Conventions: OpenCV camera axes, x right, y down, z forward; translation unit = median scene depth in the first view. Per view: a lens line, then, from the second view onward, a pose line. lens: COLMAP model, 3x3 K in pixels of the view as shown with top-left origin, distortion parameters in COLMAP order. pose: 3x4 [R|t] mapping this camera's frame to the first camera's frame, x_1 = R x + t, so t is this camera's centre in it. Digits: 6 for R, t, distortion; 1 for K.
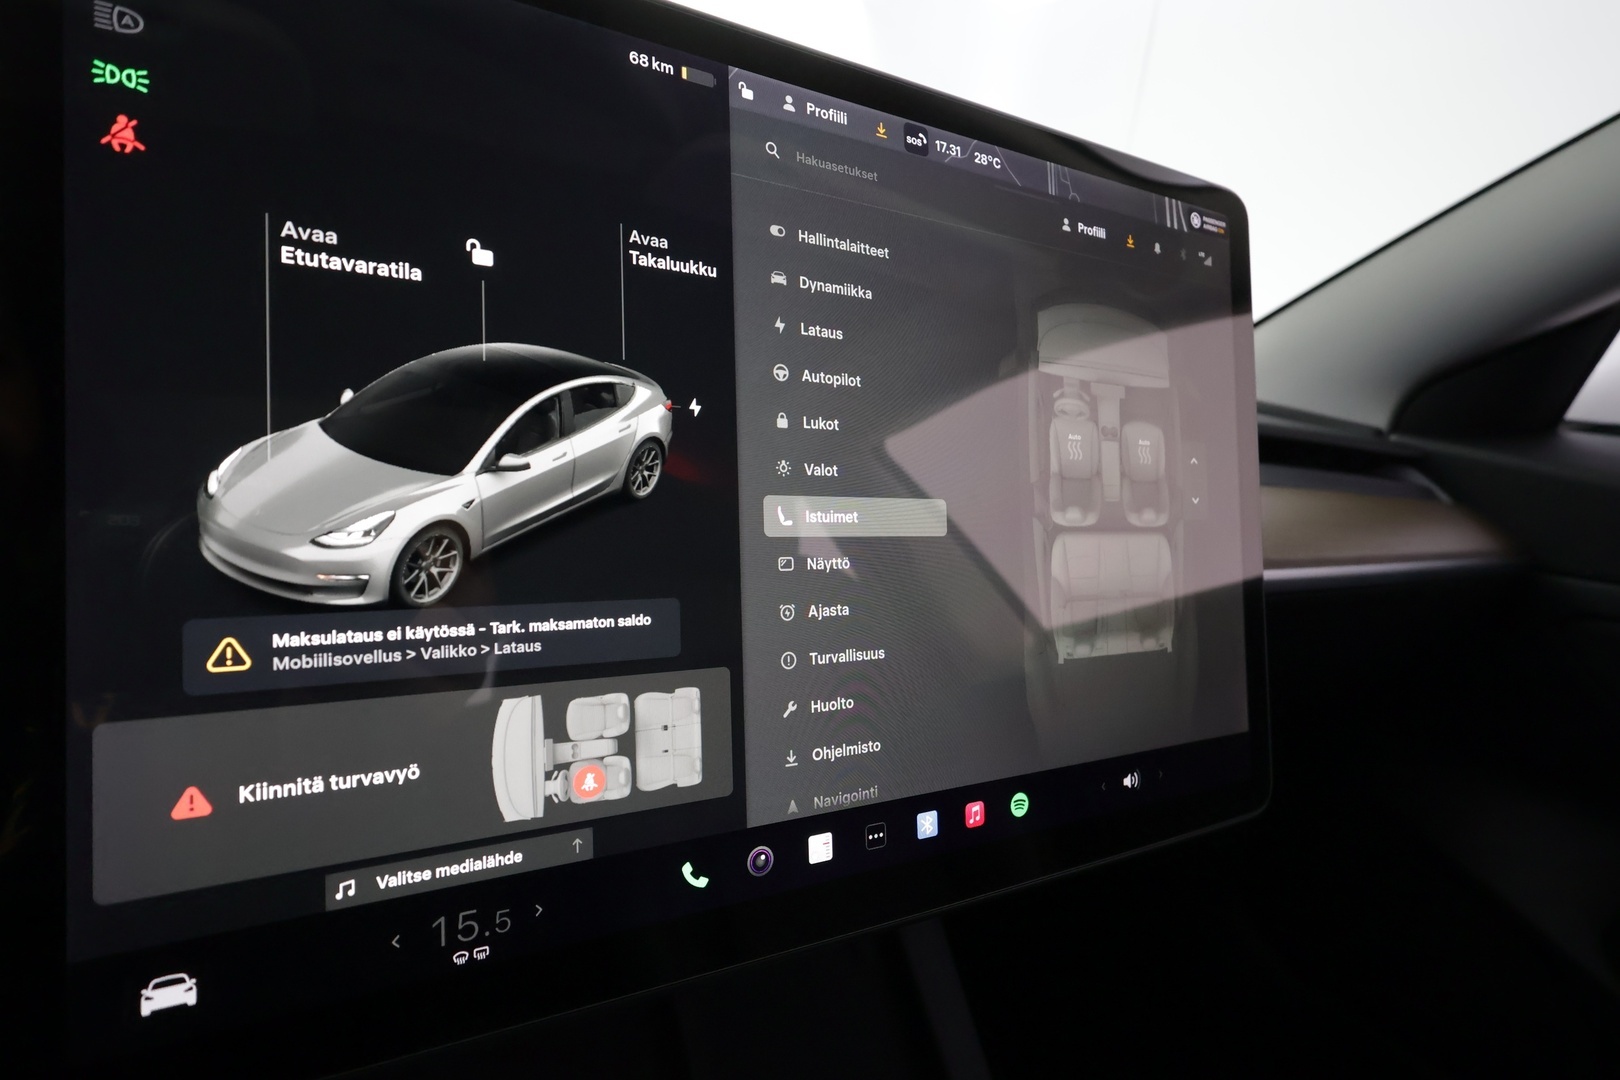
lens RADIAL K [[876.1, 0, 810.5], [0, 876.1, 548.9], [0, 0, 1]] dist [0.004826, 0.002658]
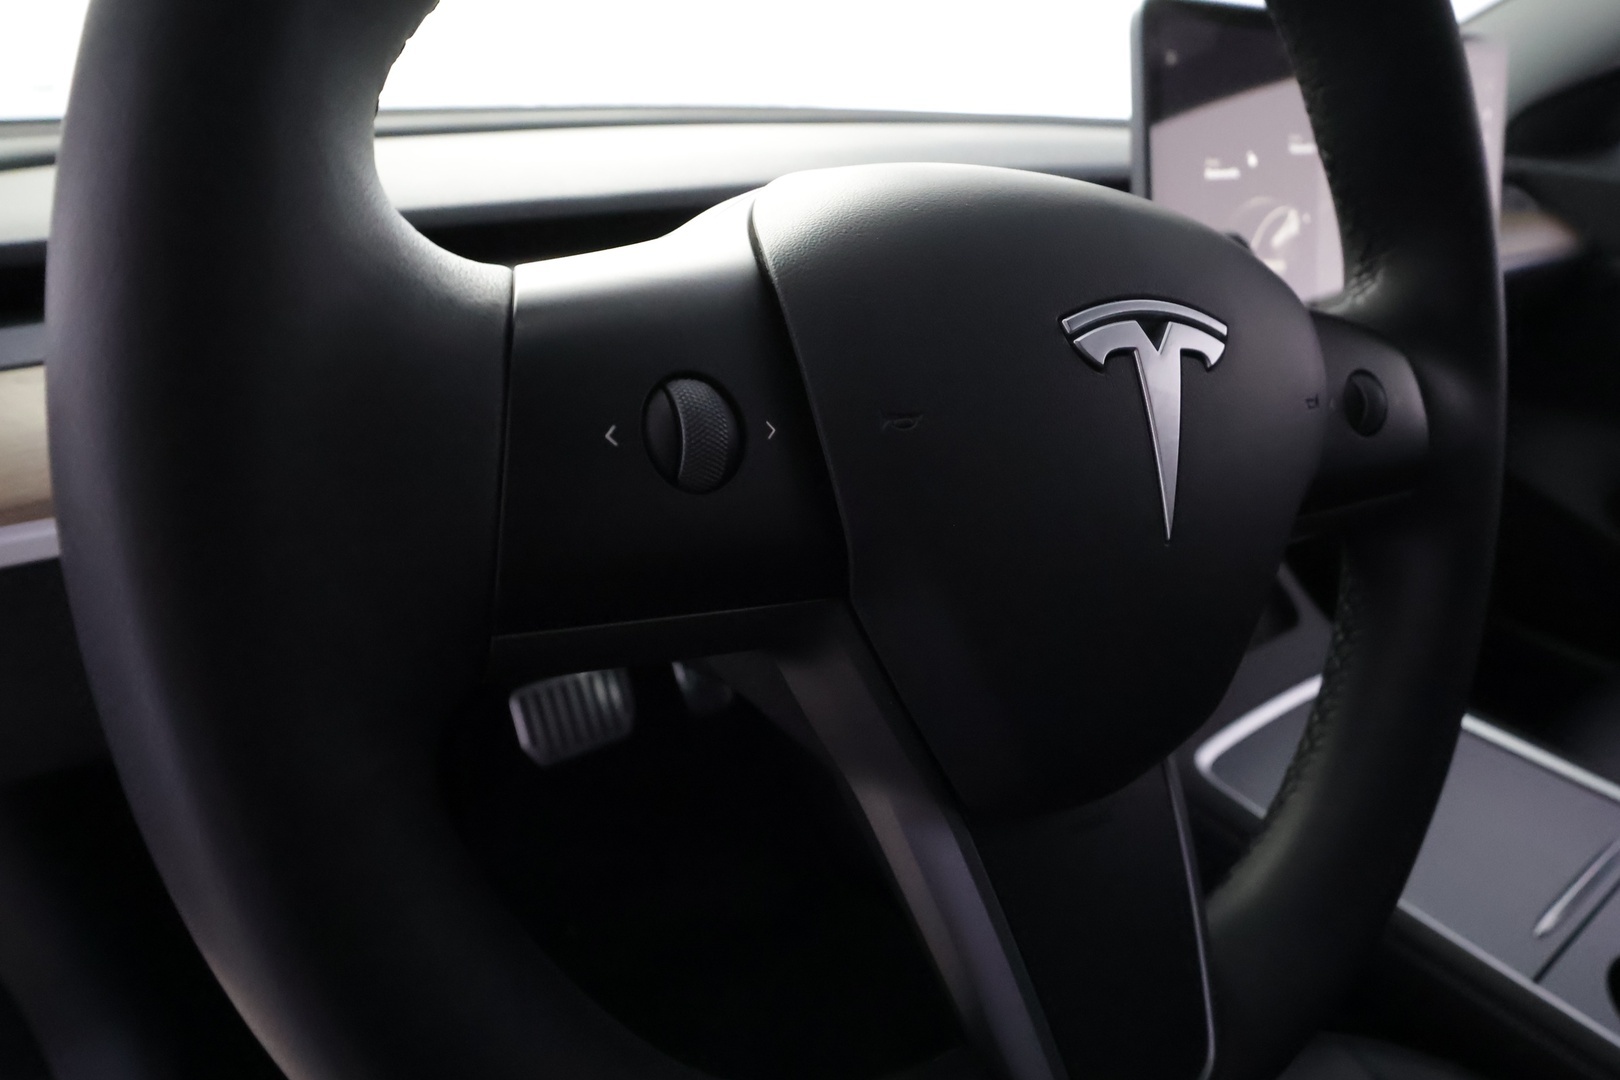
lens RADIAL K [[876.1, 0, 817.1], [0, 876.1, 538.2], [0, 0, 1]] dist [0.004826, 0.002658]
pose [[0.994333, -0.105336, 0.014336, -1.578852], [0.098261, 0.962146, 0.254205, -0.074362], [-0.040571, -0.251356, 0.967044, -1.374534]]
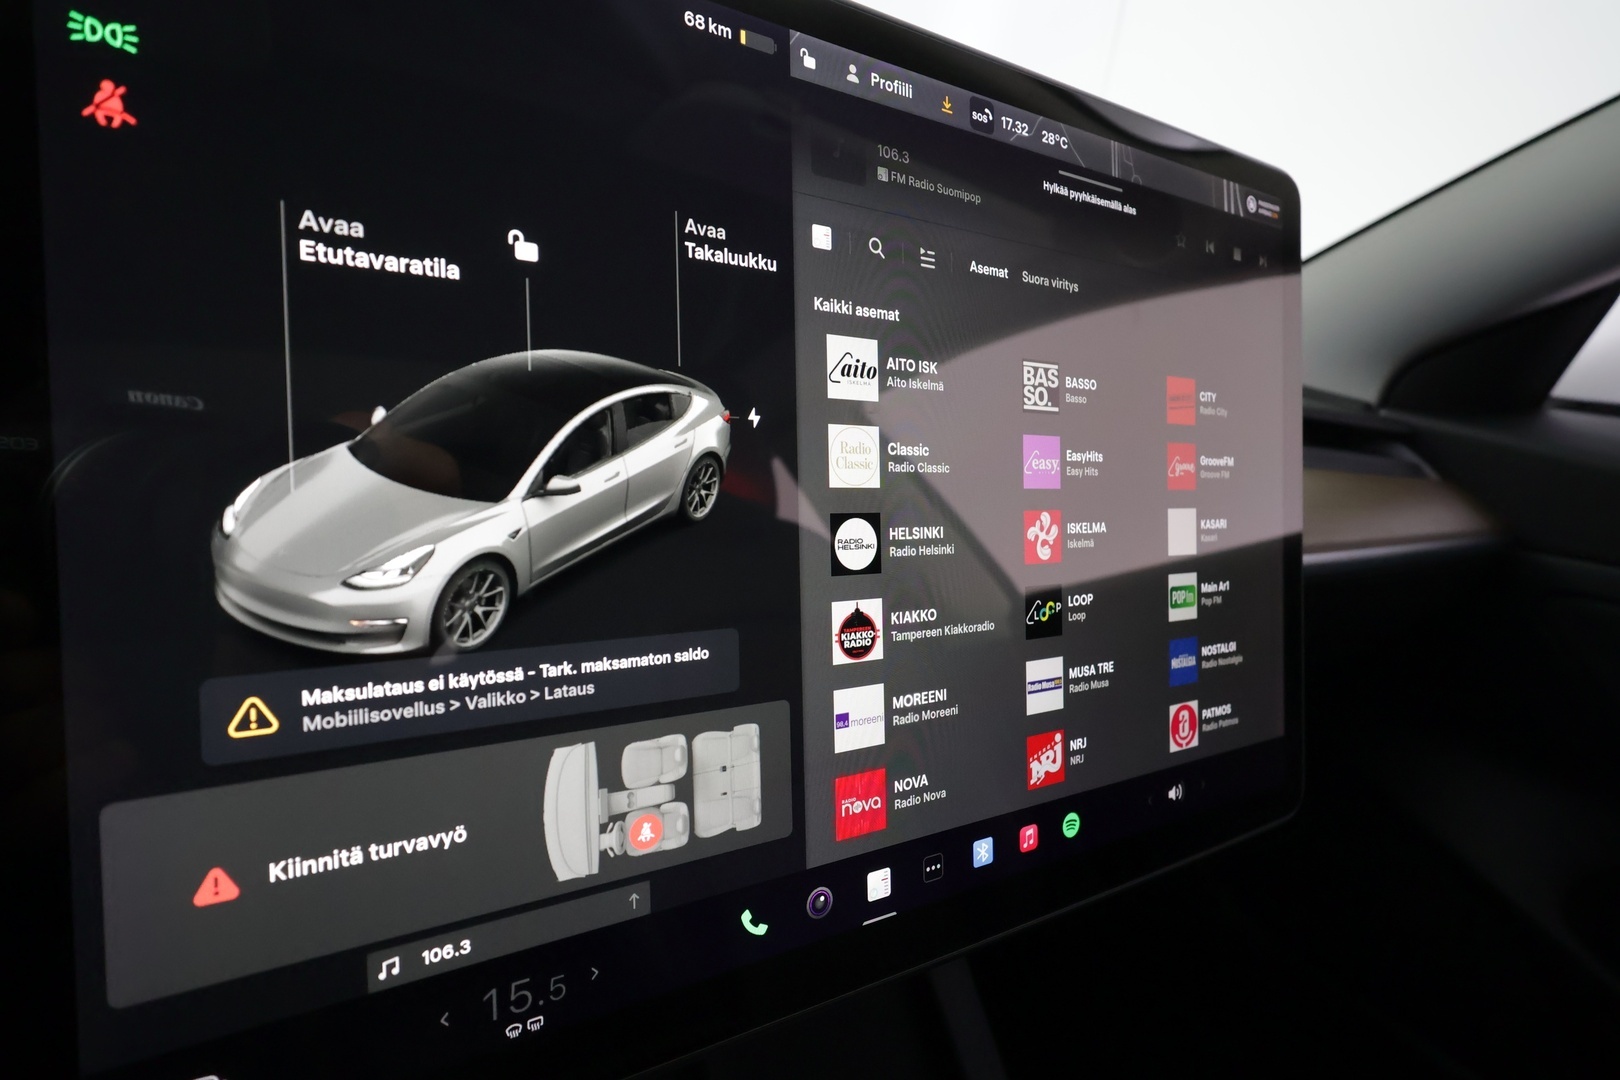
lens RADIAL K [[876.1, 0, 812.8], [0, 876.1, 549.9], [0, 0, 1]] dist [0.004826, 0.002658]
pose [[0.998885, 0.004749, 0.046973, -0.122500], [-0.007305, 0.998493, 0.054387, -0.080558], [-0.046644, -0.054669, 0.997414, 0.092154]]
